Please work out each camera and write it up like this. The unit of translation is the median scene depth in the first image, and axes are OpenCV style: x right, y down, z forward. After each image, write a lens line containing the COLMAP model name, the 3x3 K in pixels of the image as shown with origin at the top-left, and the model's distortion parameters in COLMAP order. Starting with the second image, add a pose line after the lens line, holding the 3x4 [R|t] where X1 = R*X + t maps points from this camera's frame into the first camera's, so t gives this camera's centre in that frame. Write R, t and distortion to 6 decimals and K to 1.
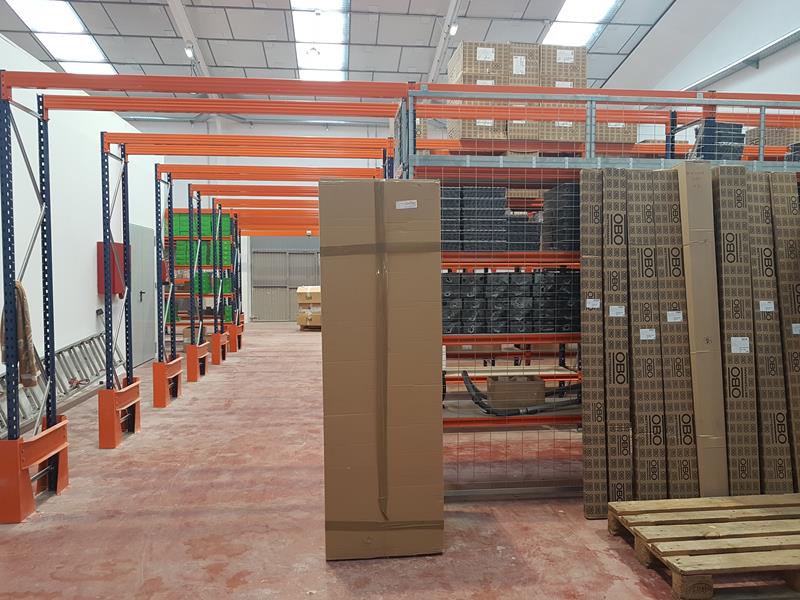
lens RADIAL K [[626.4, 0, 398.6], [0, 626.4, 298.3], [0, 0, 1]] dist [0.008987, -0.006944]
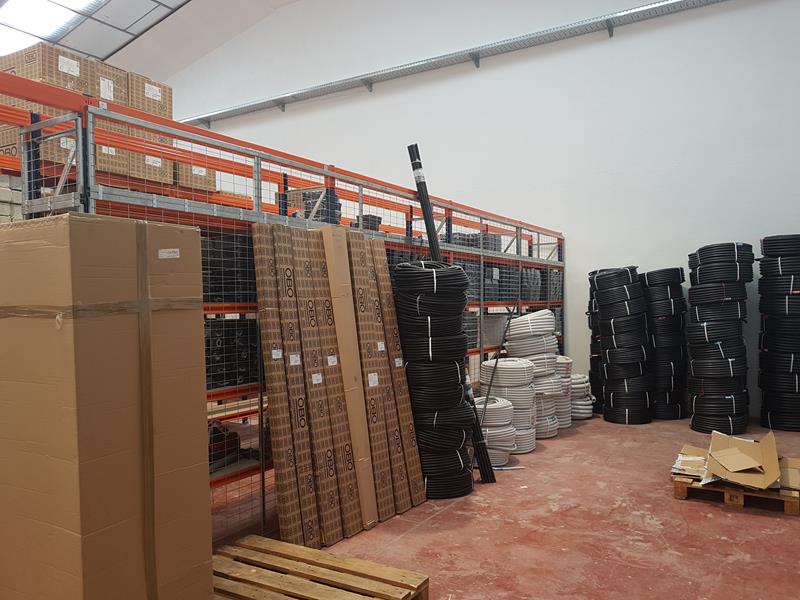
lens RADIAL K [[626.4, 0, 395.7], [0, 626.4, 318.0], [0, 0, 1]] dist [0.008987, -0.006944]
pose [[0.617608, -0.025697, 0.786066, -0.378591], [0.044976, 0.998984, -0.002680, -0.039483], [-0.785199, 0.037010, 0.618136, 0.205407]]
